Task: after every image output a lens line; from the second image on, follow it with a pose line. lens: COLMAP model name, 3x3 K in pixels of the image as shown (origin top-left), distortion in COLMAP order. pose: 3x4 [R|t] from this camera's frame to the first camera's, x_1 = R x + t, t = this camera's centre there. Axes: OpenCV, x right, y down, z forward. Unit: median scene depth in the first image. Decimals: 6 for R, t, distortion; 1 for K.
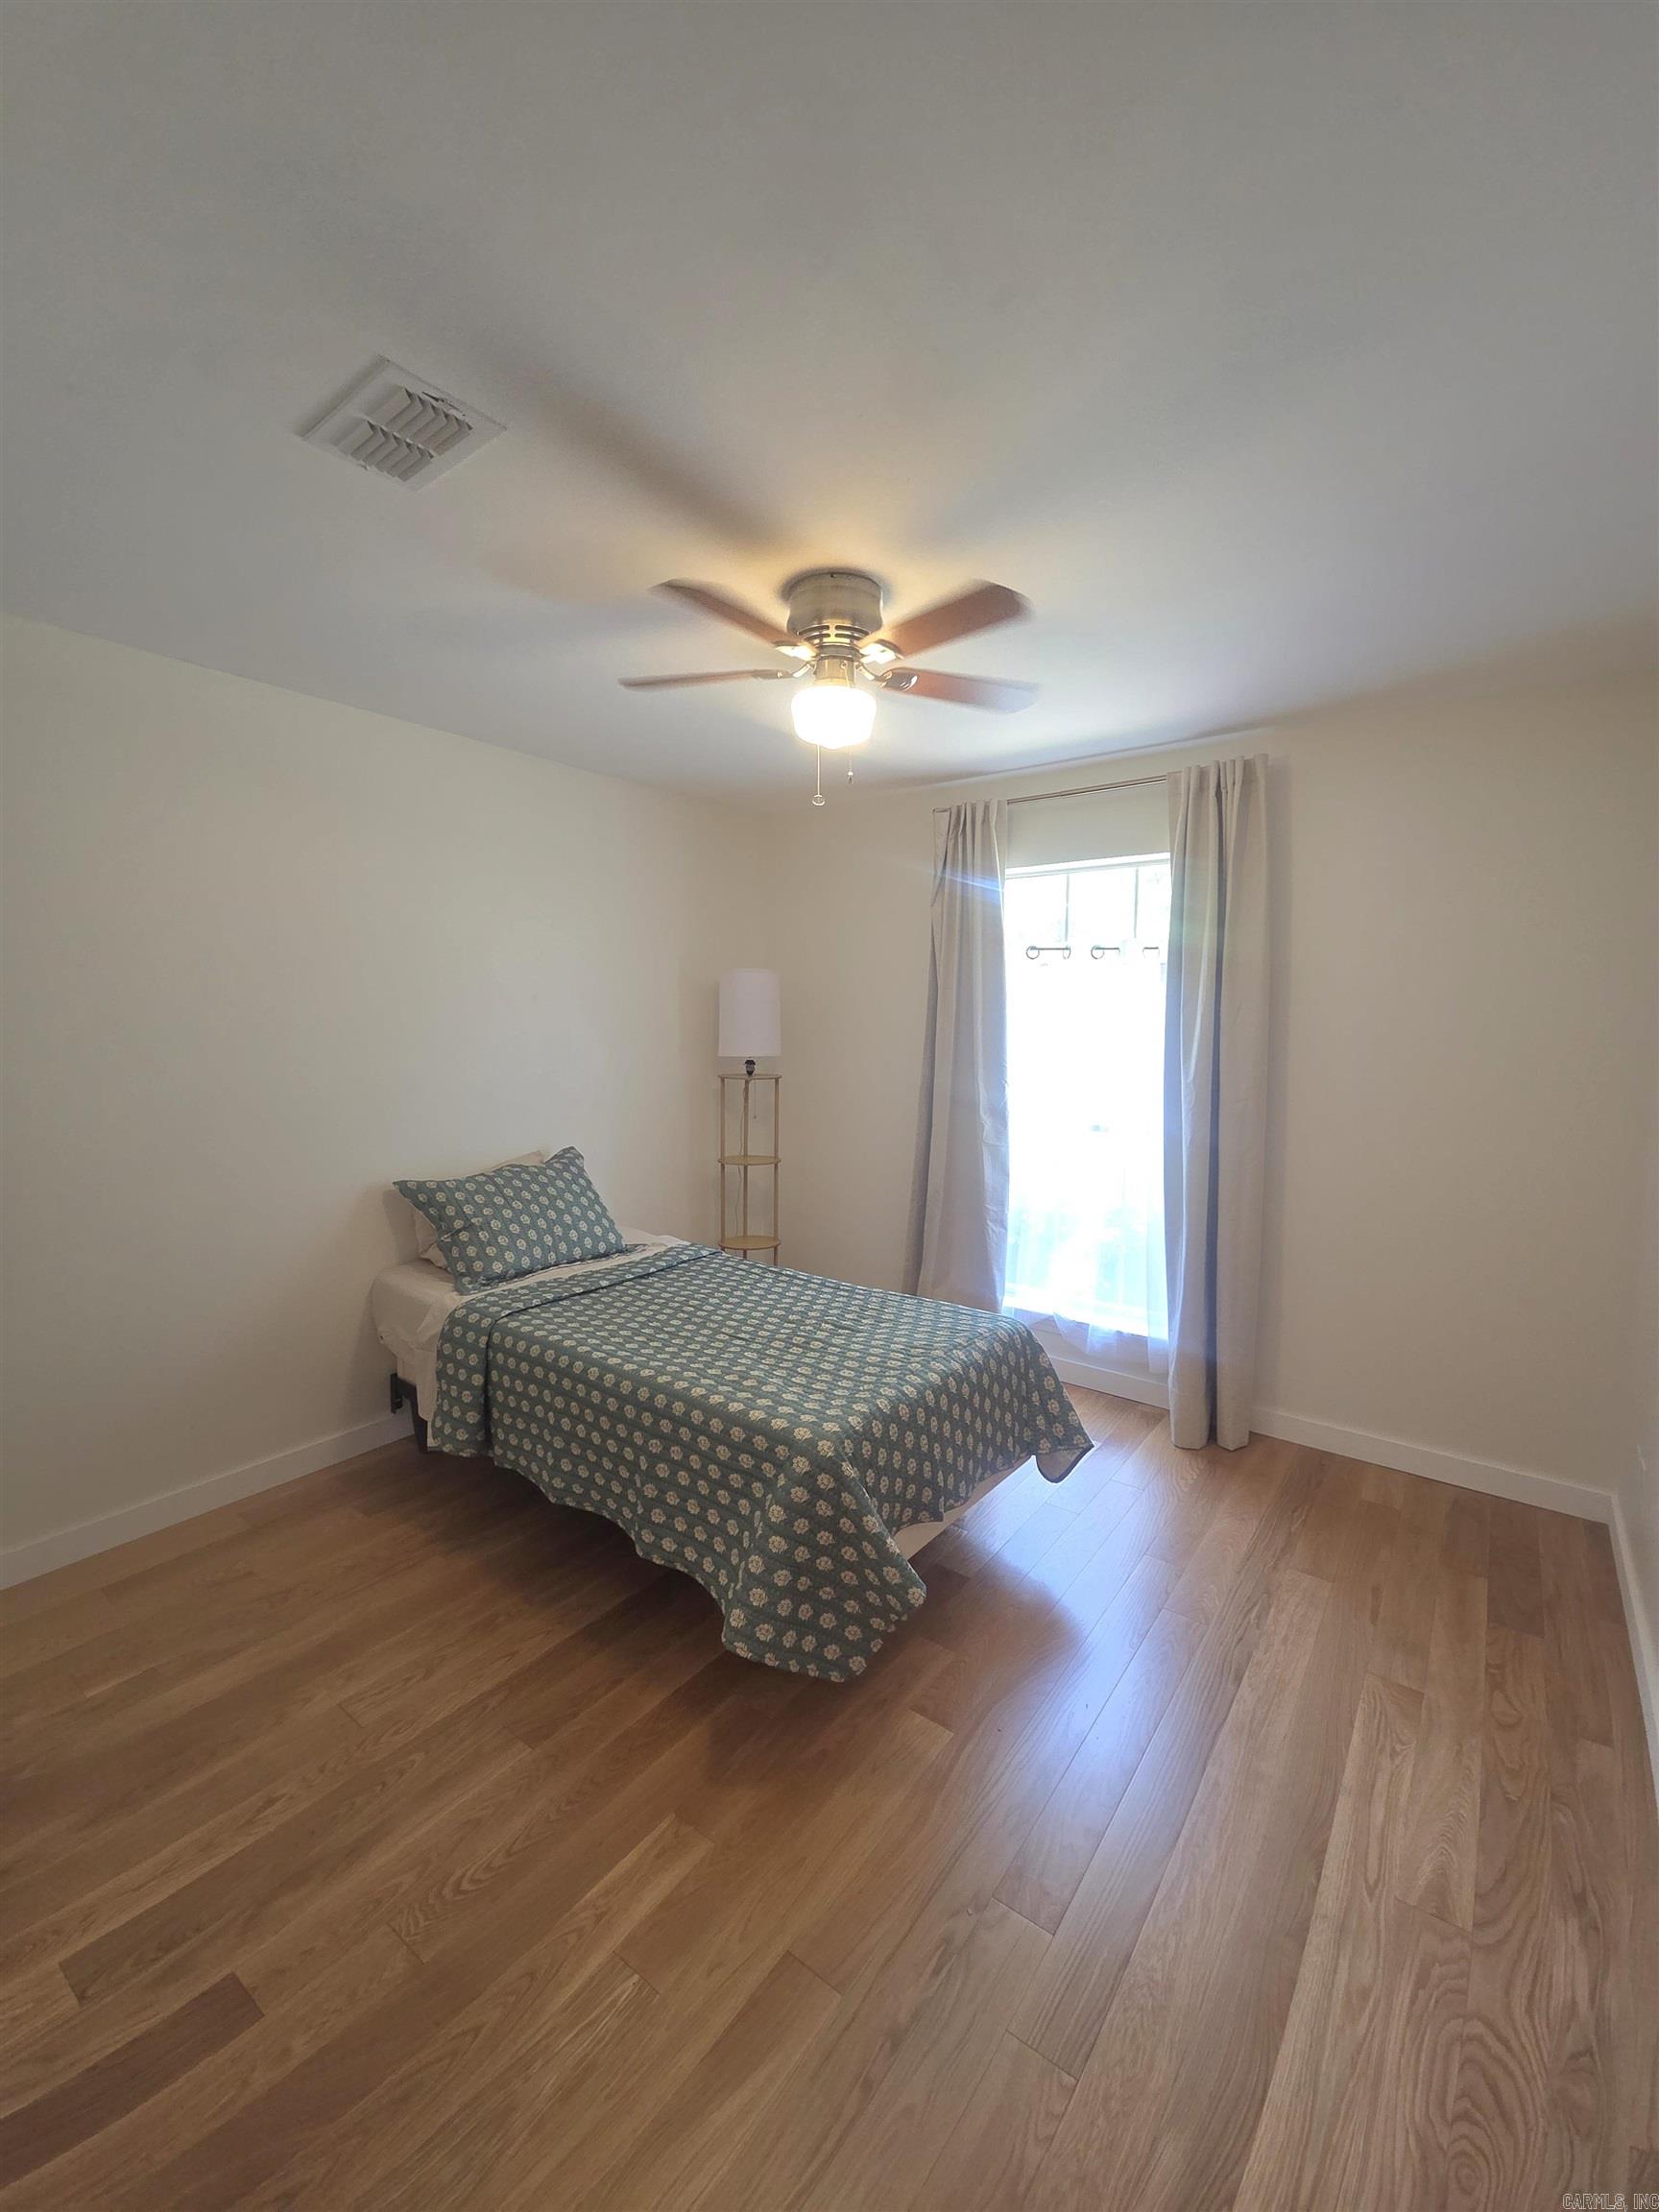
lens RADIAL K [[921.2, 0, 825.7], [0, 921.2, 1096.2], [0, 0, 1]] dist [0.002375, -0.000263]
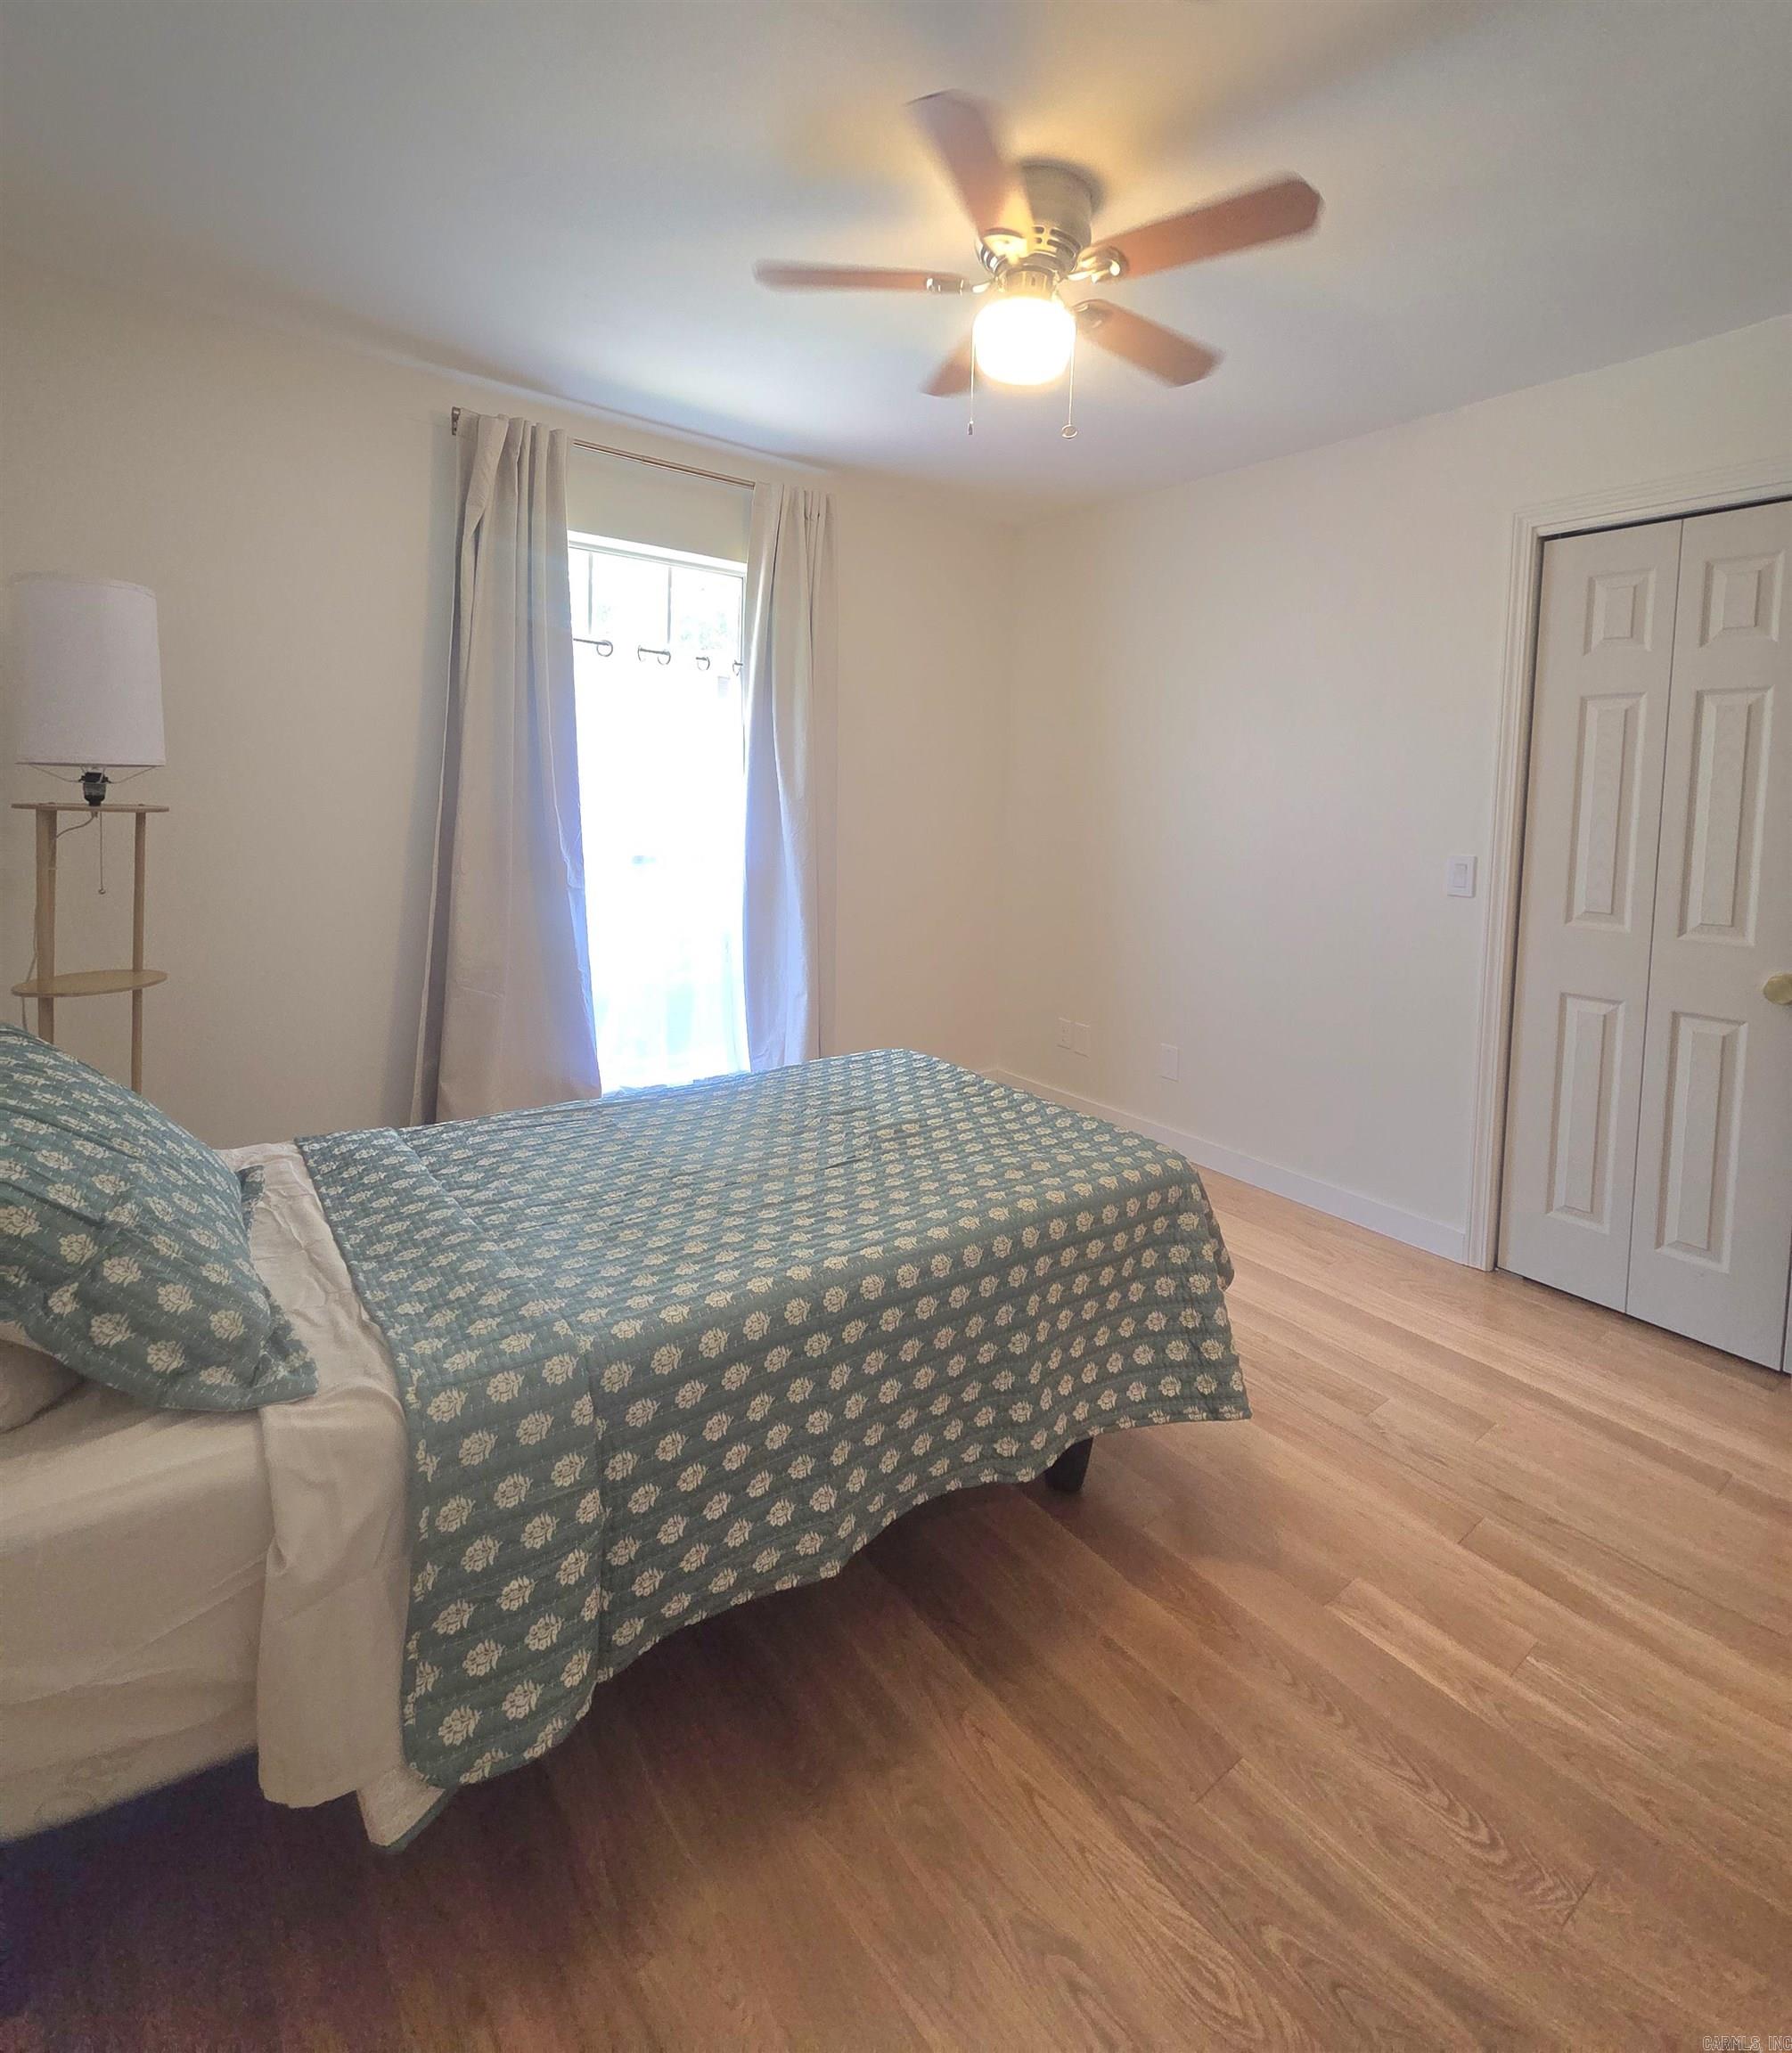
lens RADIAL K [[956.2, 0, 895.5], [0, 956.2, 870.3], [0, 0, 1]] dist [0.020506, -0.019664]
pose [[0.275974, -0.068508, 0.958721, -0.730799], [0.054036, 0.996985, 0.055687, 0.009621], [-0.959645, 0.036438, 0.278843, 0.741771]]
